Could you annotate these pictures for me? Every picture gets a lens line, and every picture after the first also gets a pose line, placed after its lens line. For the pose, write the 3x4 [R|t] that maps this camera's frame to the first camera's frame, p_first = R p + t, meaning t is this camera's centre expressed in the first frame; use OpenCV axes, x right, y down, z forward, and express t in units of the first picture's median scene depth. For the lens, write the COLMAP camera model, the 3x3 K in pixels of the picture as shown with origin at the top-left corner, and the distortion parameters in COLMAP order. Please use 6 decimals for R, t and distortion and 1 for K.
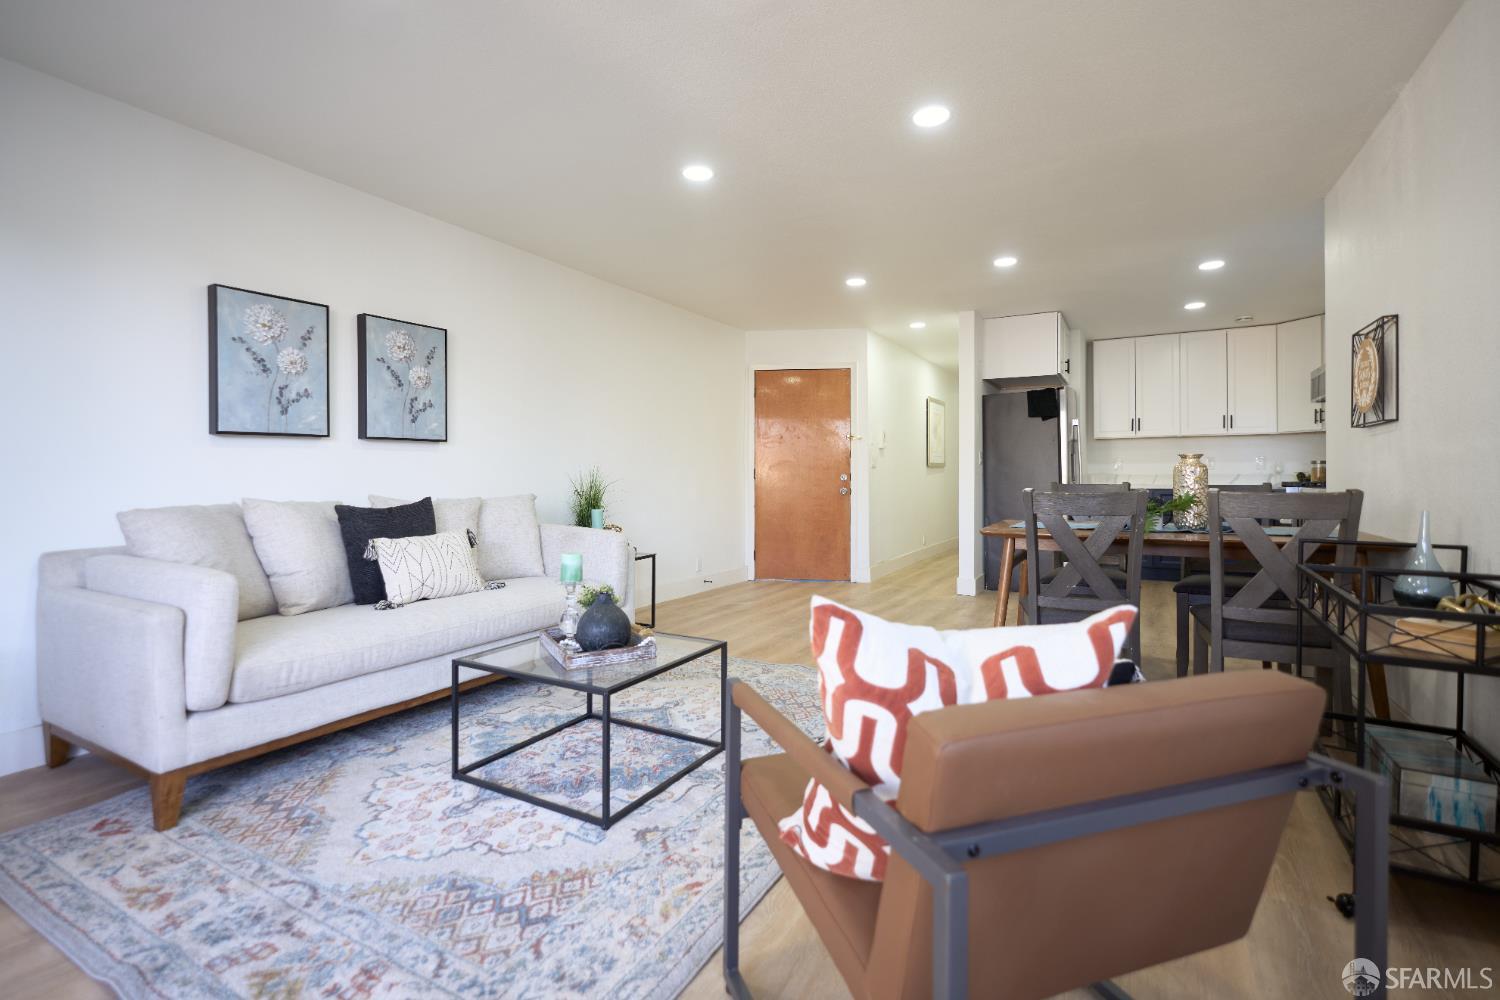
lens RADIAL K [[690.0, 0, 739.2], [0, 690.0, 479.7], [0, 0, 1]] dist [0.001026, -0.001716]
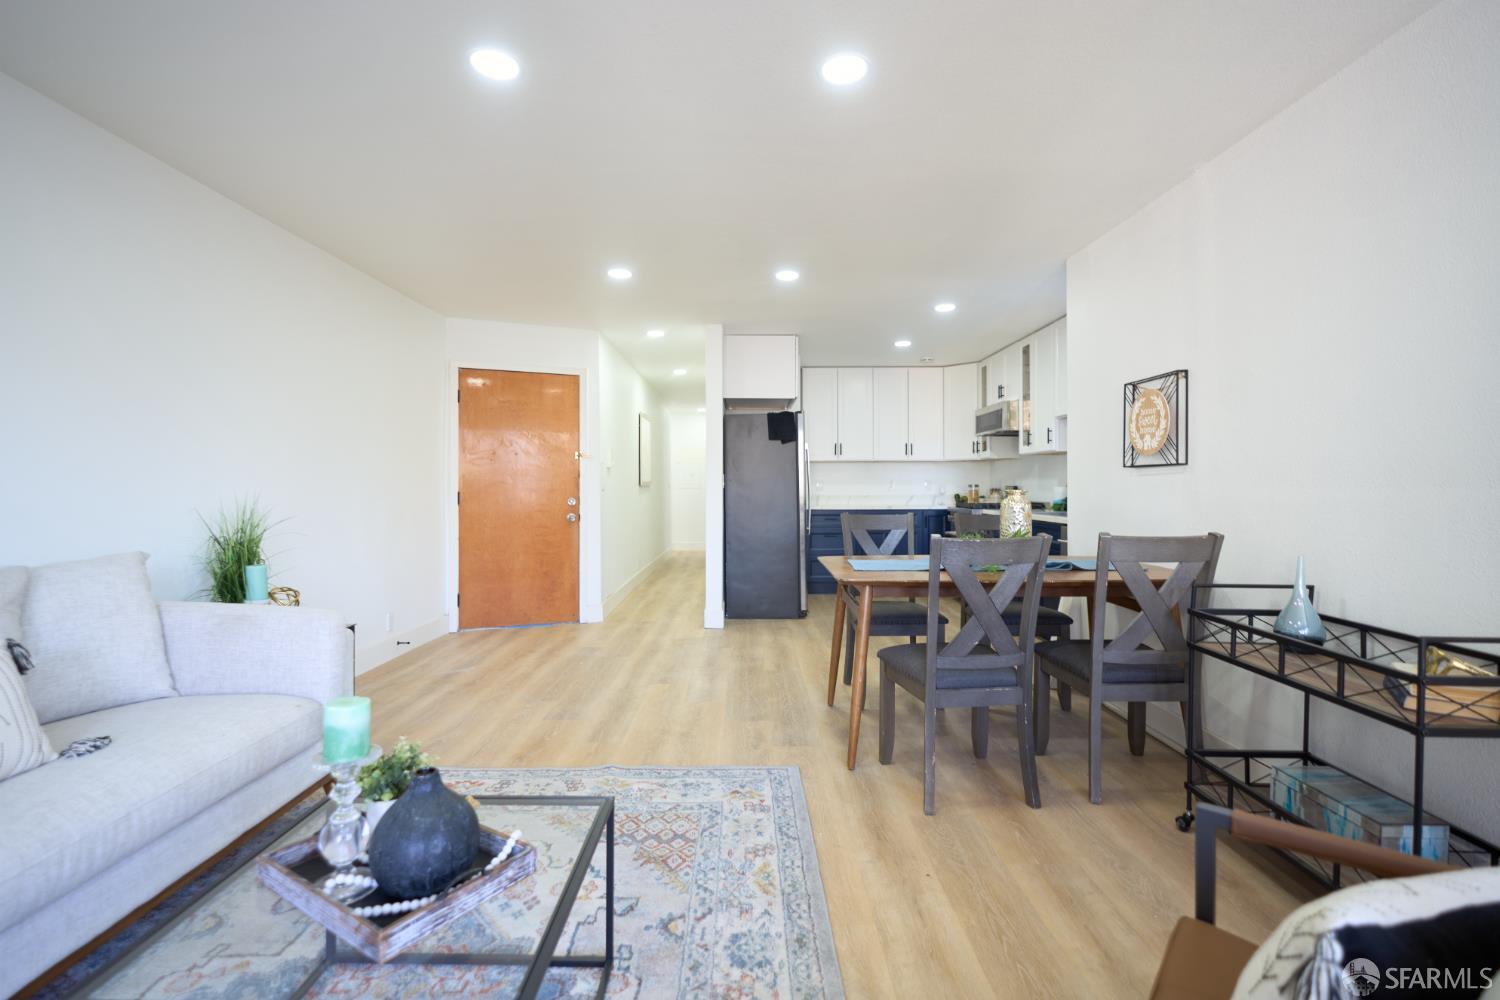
lens RADIAL K [[690.0, 0, 742.0], [0, 690.0, 491.0], [0, 0, 1]] dist [0.001026, -0.001716]
pose [[0.868998, -0.002221, 0.494811, -0.129125], [0.001091, 0.999996, 0.002573, -0.026499], [-0.494814, -0.001696, 0.868997, 0.219376]]
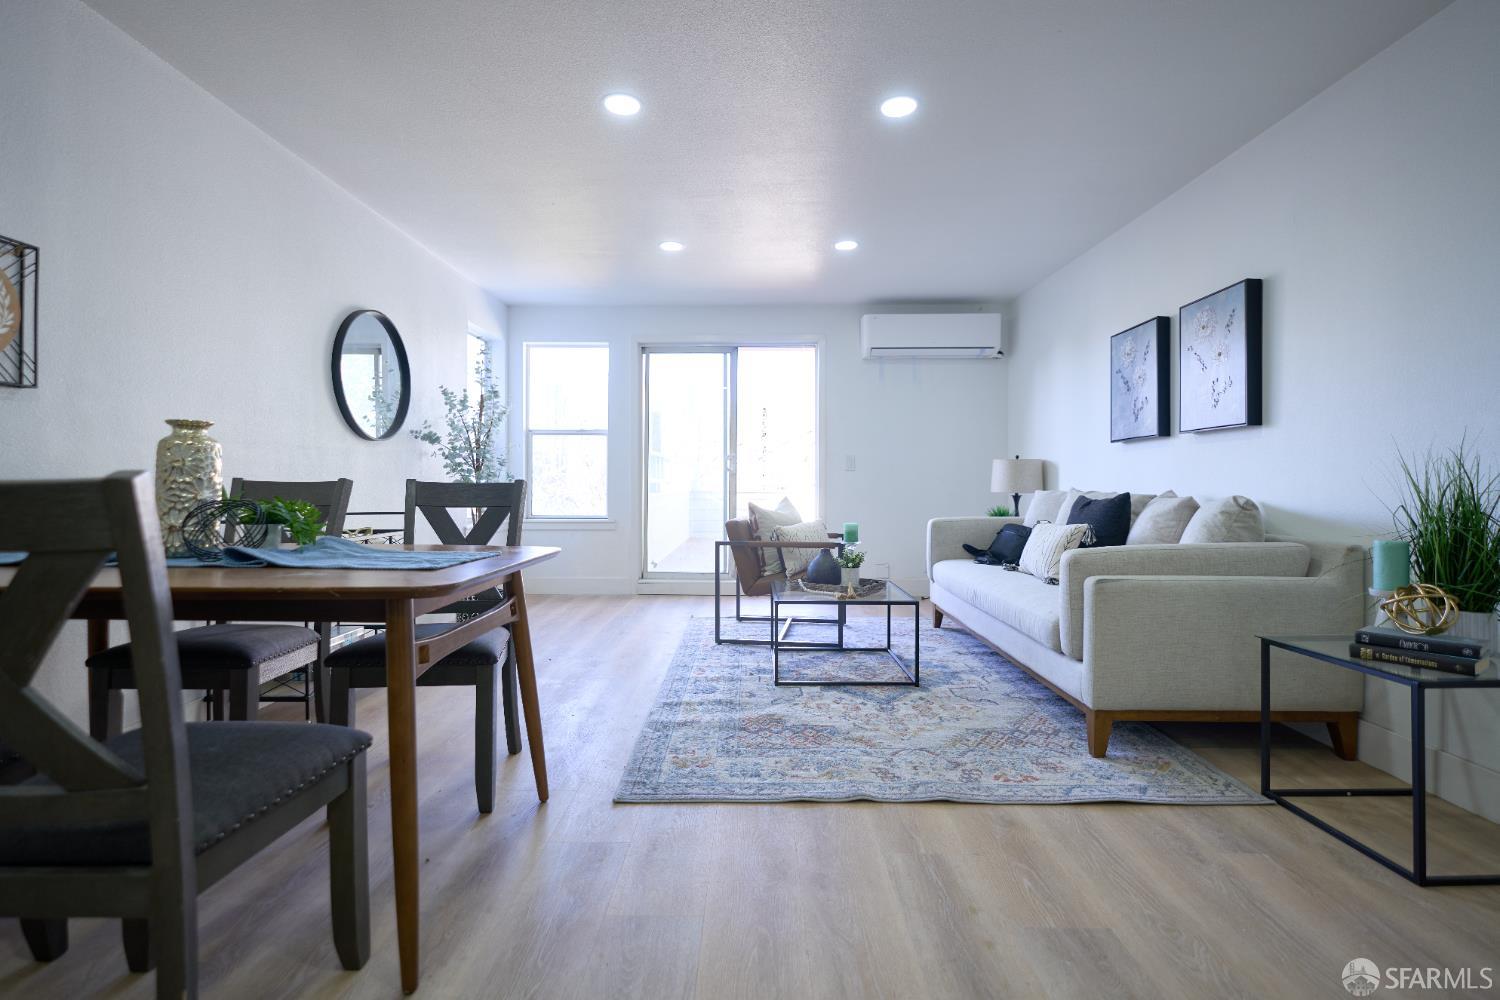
lens RADIAL K [[690.0, 0, 742.7], [0, 690.0, 480.6], [0, 0, 1]] dist [0.001026, -0.001716]
pose [[-0.875462, -0.001553, -0.483284, 0.362284], [-0.005320, 0.999965, 0.006424, 0.003633], [0.483257, 0.008195, -0.875440, 1.166310]]
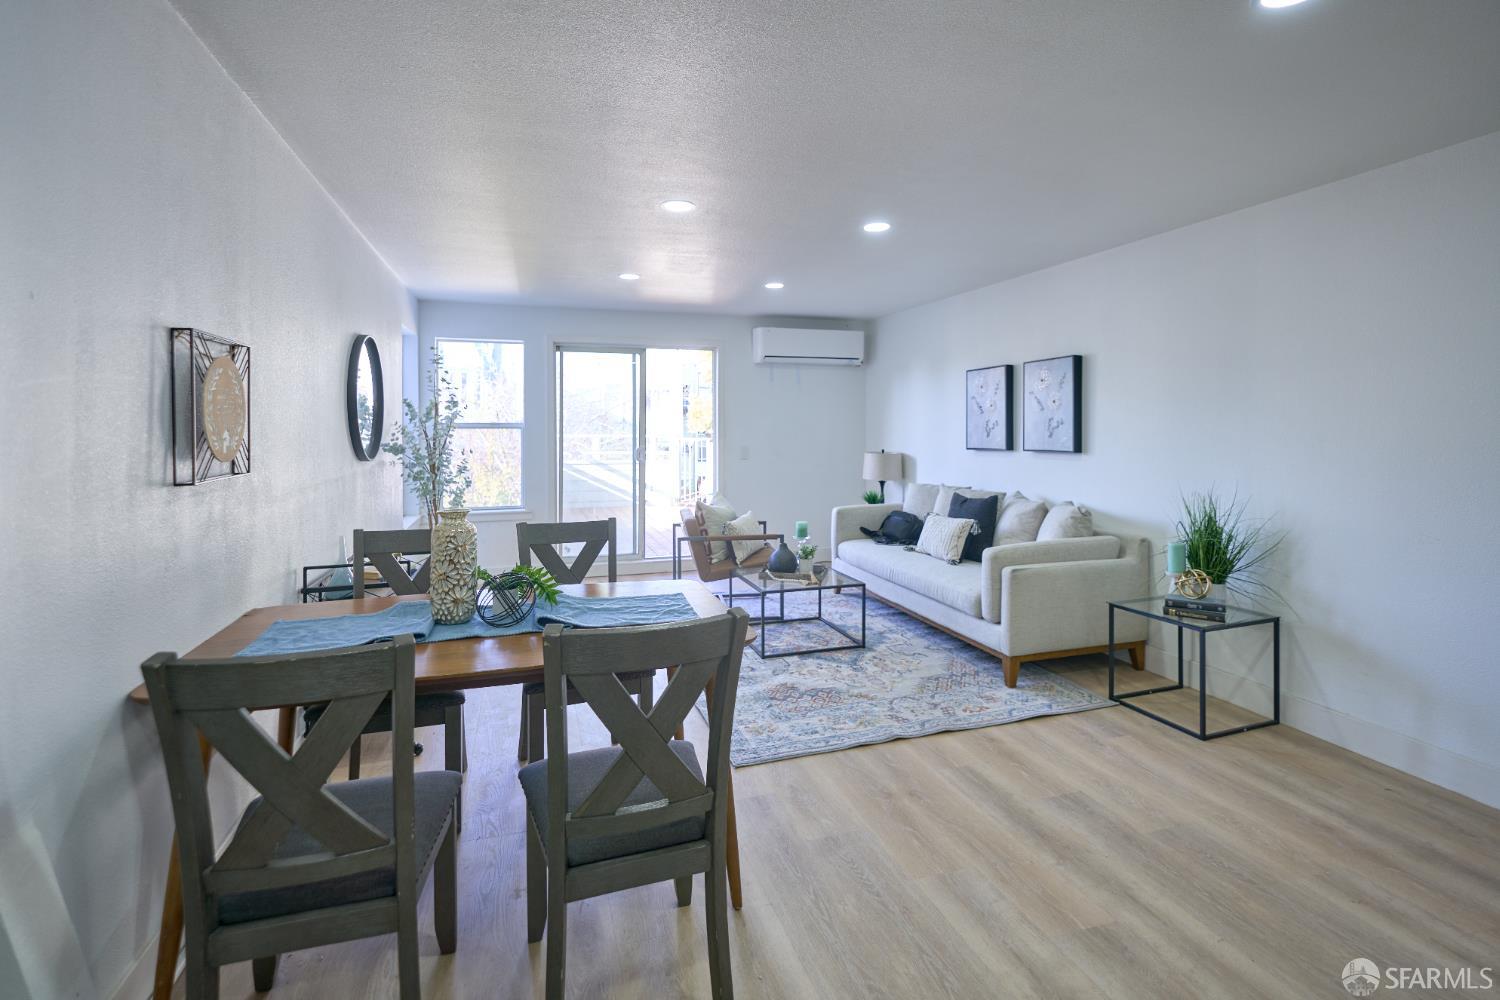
lens RADIAL K [[690.0, 0, 738.9], [0, 690.0, 434.0], [0, 0, 1]] dist [0.001026, -0.001716]
pose [[-0.678450, 0.010434, -0.734573, 0.660338], [-0.004061, 0.999831, 0.017953, -0.086763], [0.734636, 0.015163, -0.678292, 1.139783]]
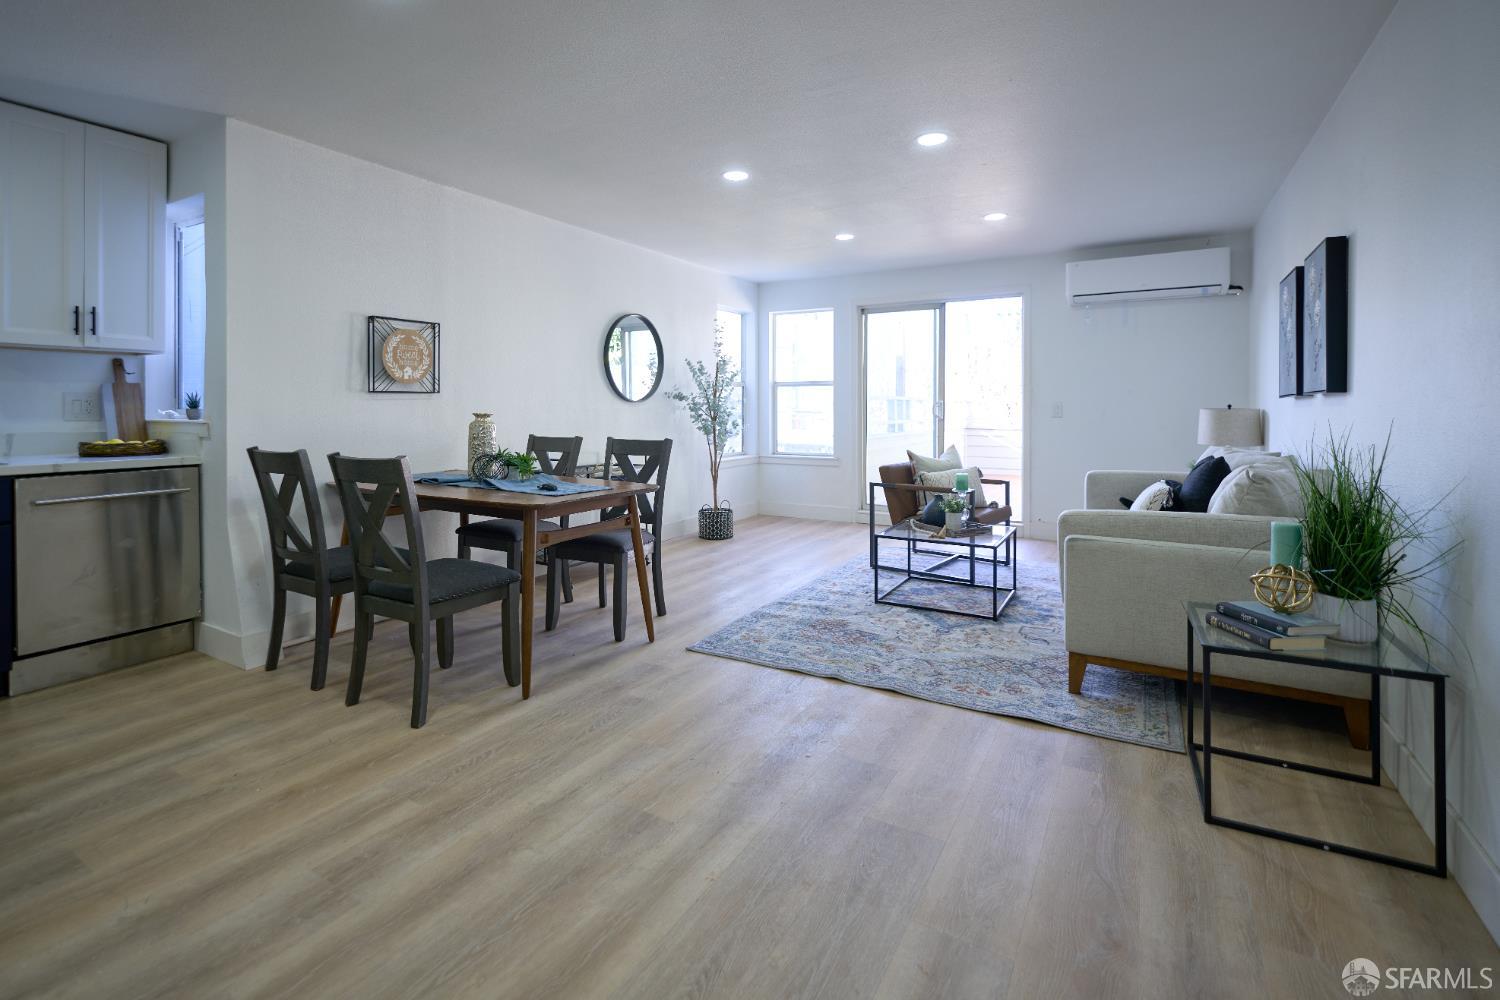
lens RADIAL K [[690.0, 0, 736.5], [0, 690.0, 413.5], [0, 0, 1]] dist [0.001026, -0.001716]
pose [[-0.999884, 0.000911, 0.015195, 0.153062], [0.001201, 0.999818, 0.019031, -0.039359], [-0.015175, 0.019047, -0.999703, 1.441187]]
